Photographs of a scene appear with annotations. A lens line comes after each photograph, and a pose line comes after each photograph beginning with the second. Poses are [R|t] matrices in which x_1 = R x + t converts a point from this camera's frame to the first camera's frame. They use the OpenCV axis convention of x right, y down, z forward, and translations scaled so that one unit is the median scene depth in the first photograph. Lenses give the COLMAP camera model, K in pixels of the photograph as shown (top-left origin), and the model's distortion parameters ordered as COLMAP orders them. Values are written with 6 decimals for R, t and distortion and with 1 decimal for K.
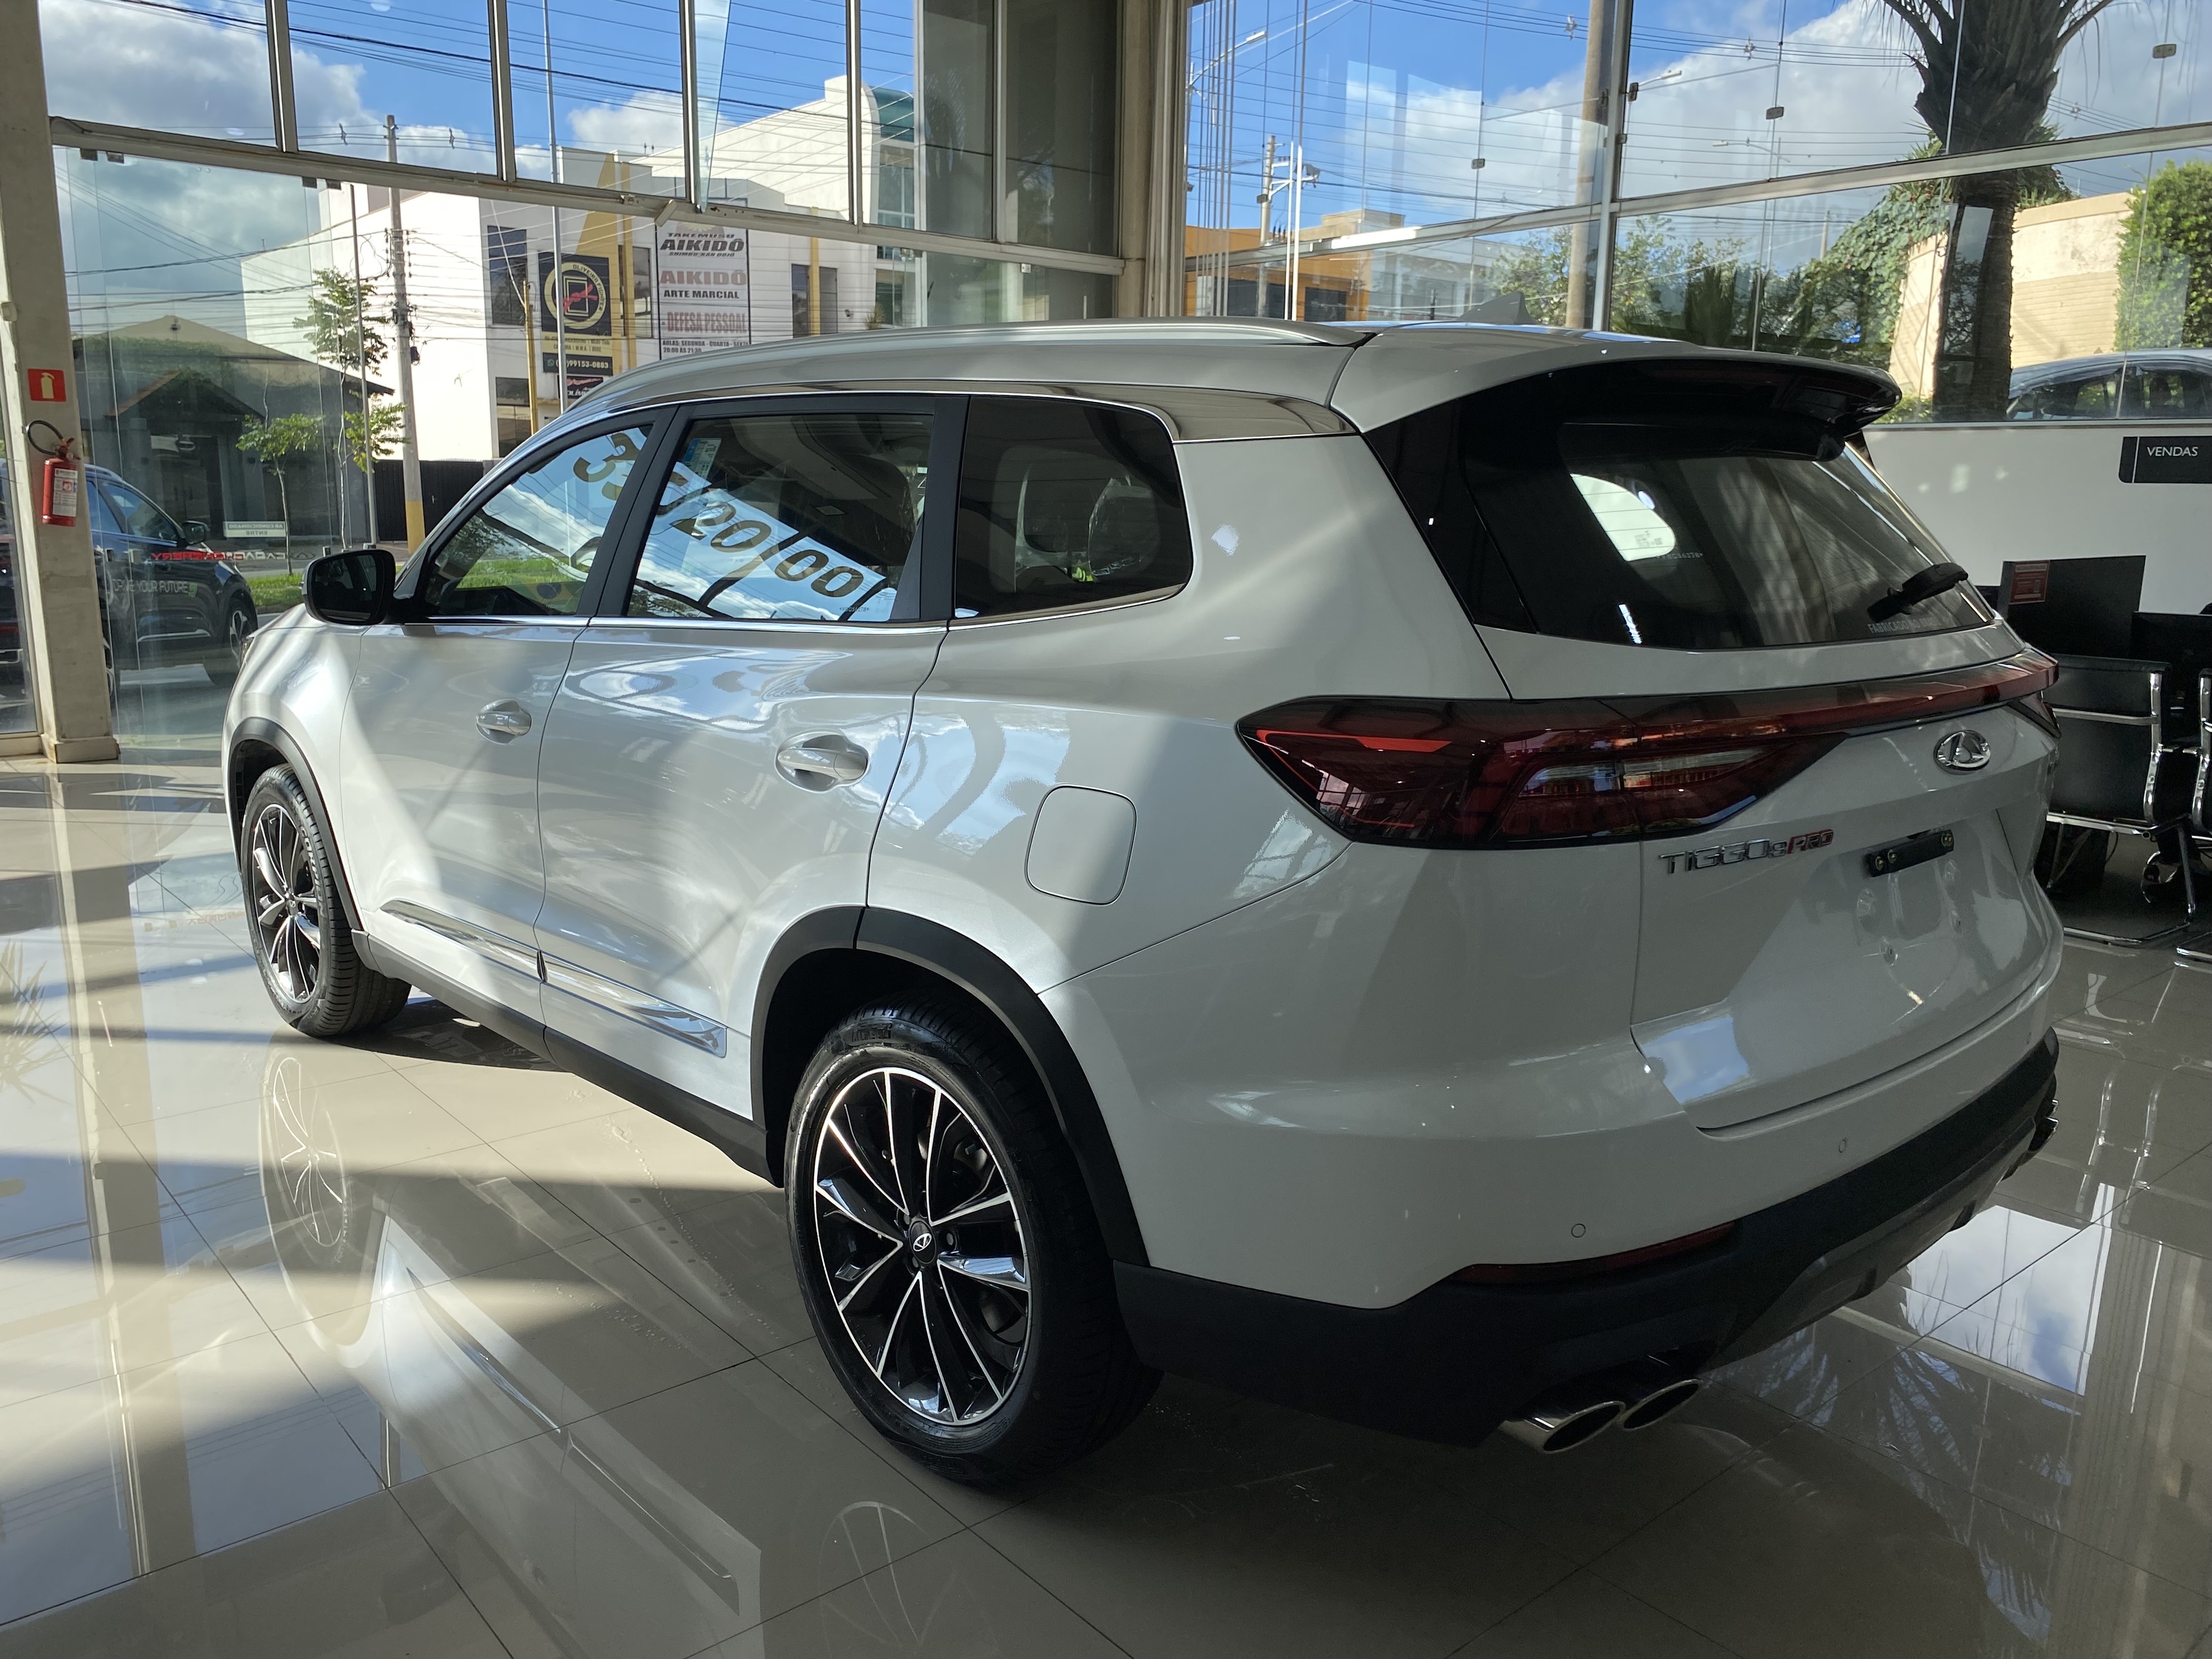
lens RADIAL K [[1690.4, 0, 1096.5], [0, 1690.4, 838.7], [0, 0, 1]] dist [0.009107, -0.004440]
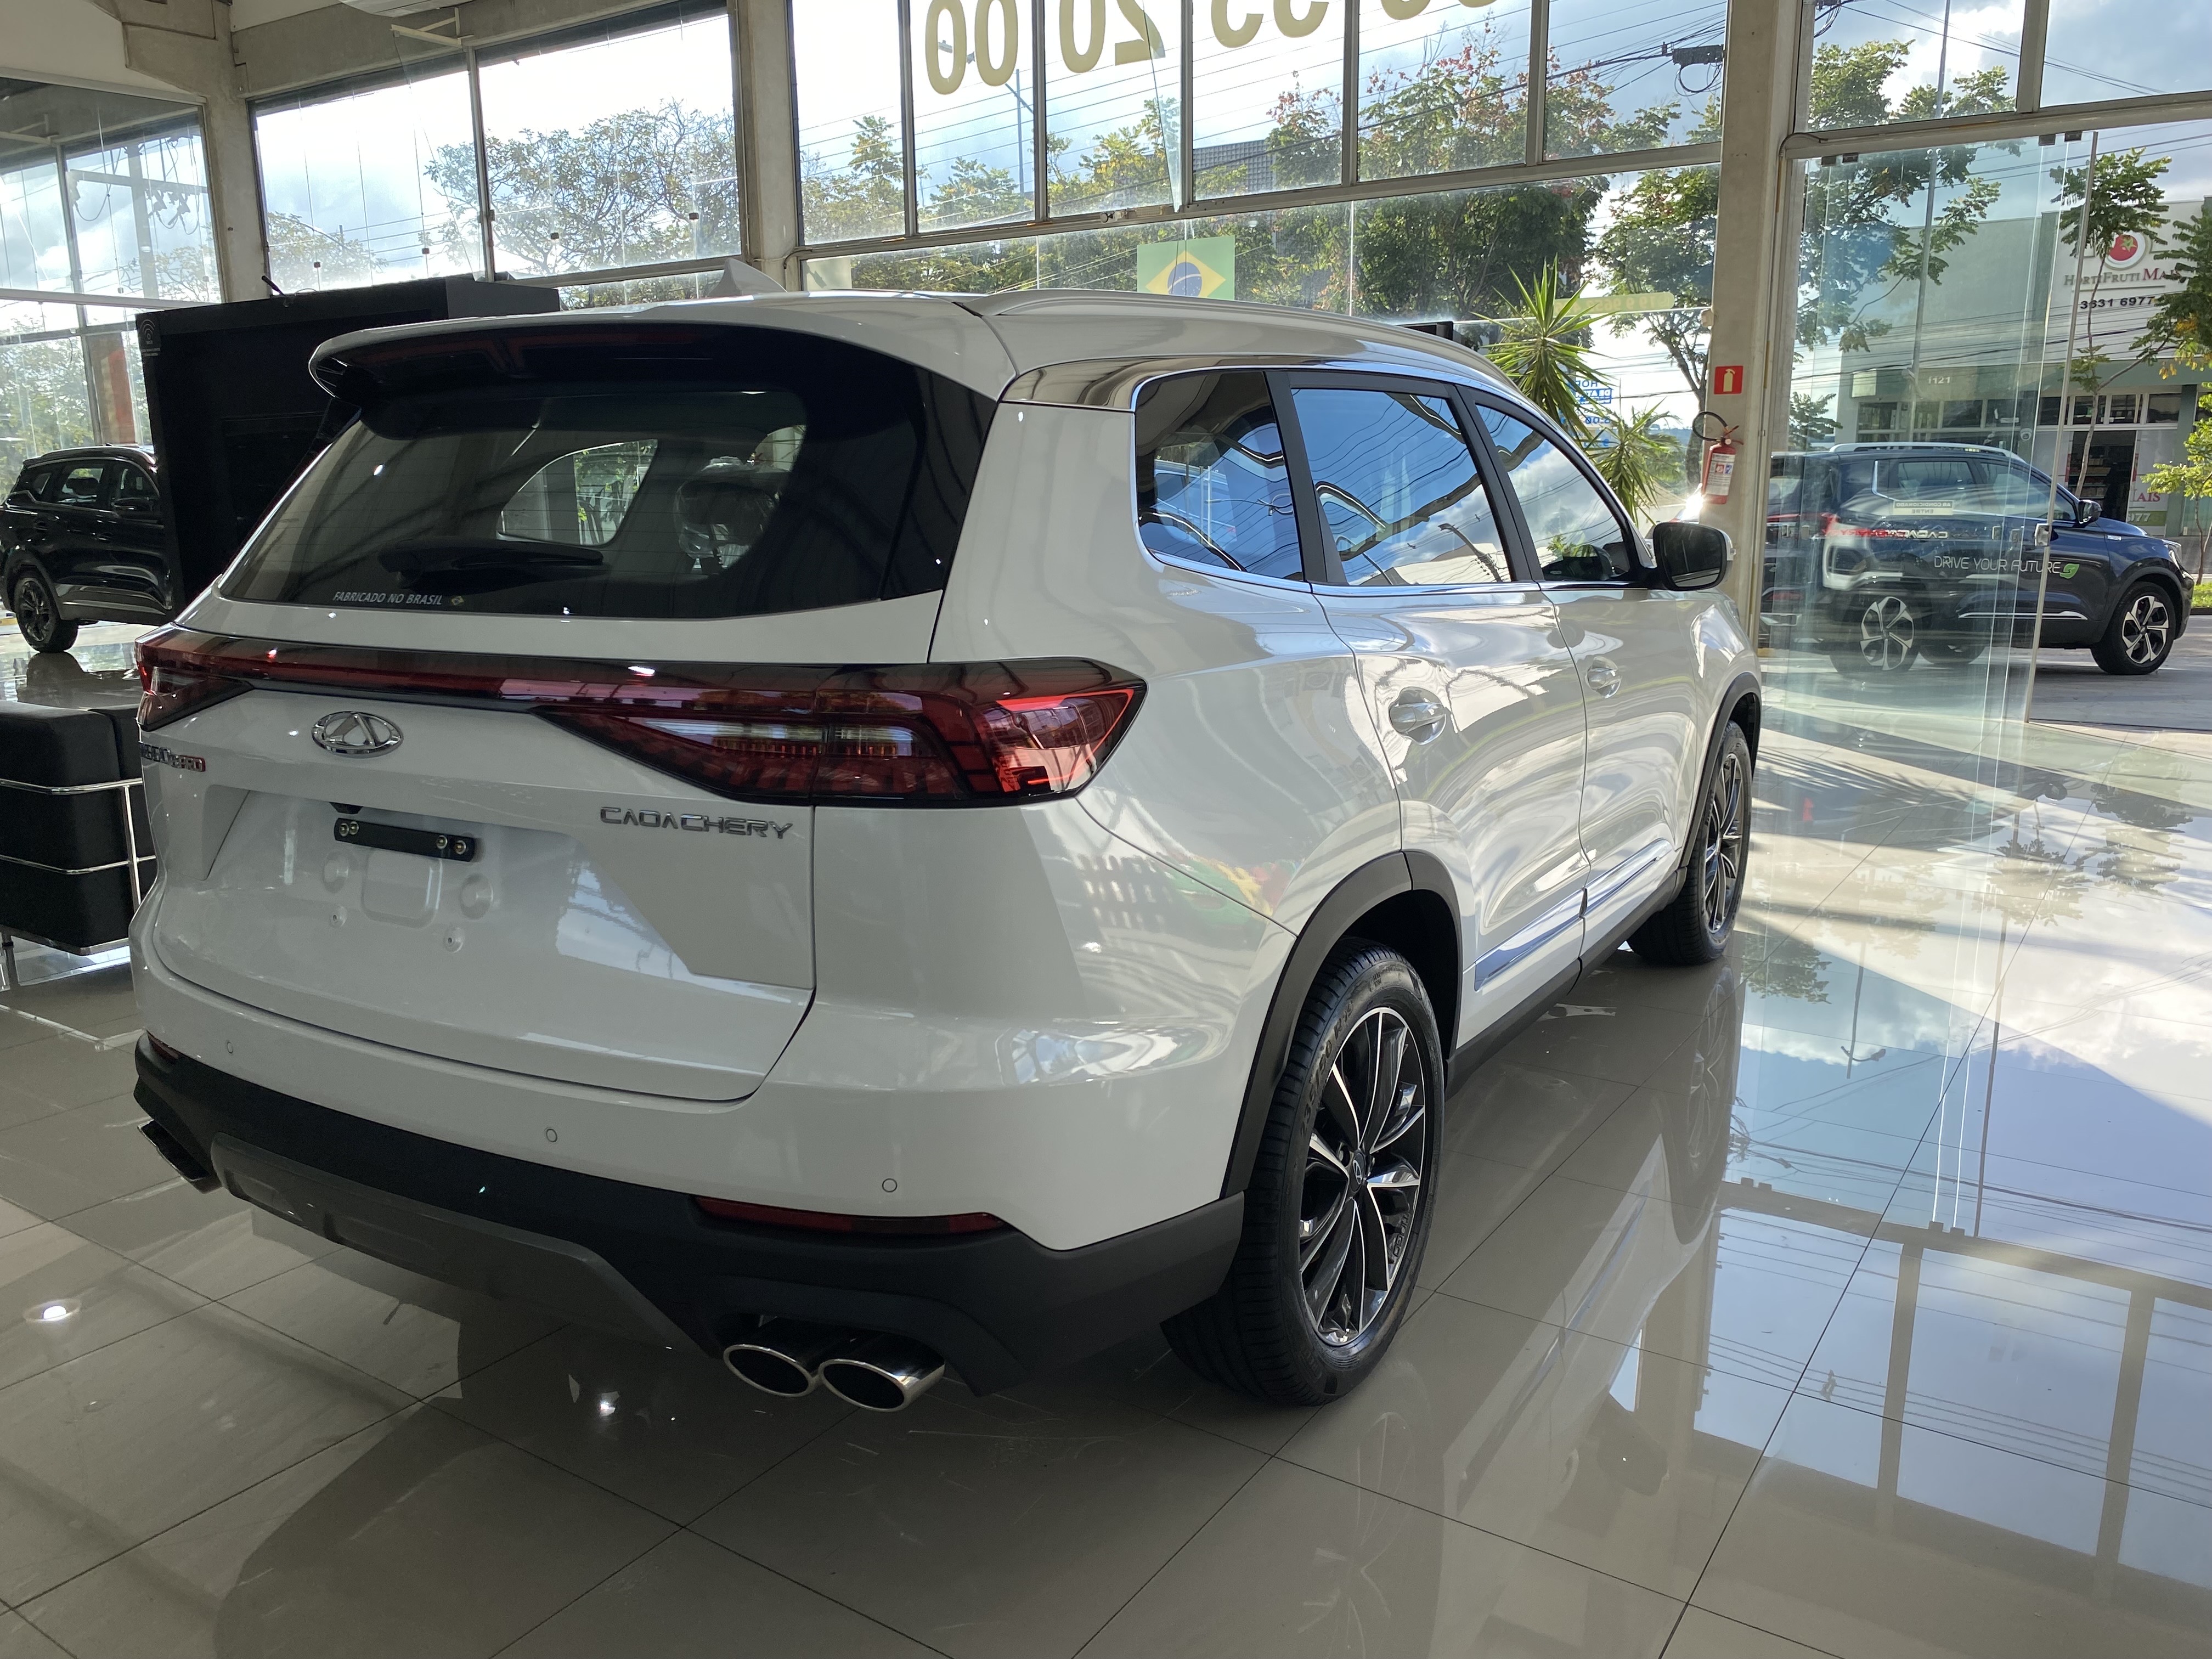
lens RADIAL K [[1690.4, 0, 1096.5], [0, 1690.4, 838.7], [0, 0, 1]] dist [0.009107, -0.004440]
pose [[0.280848, 0.191345, -0.940485, 0.366929], [-0.180199, 0.973010, 0.144152, -0.051292], [0.942684, 0.128990, 0.307749, 0.271581]]
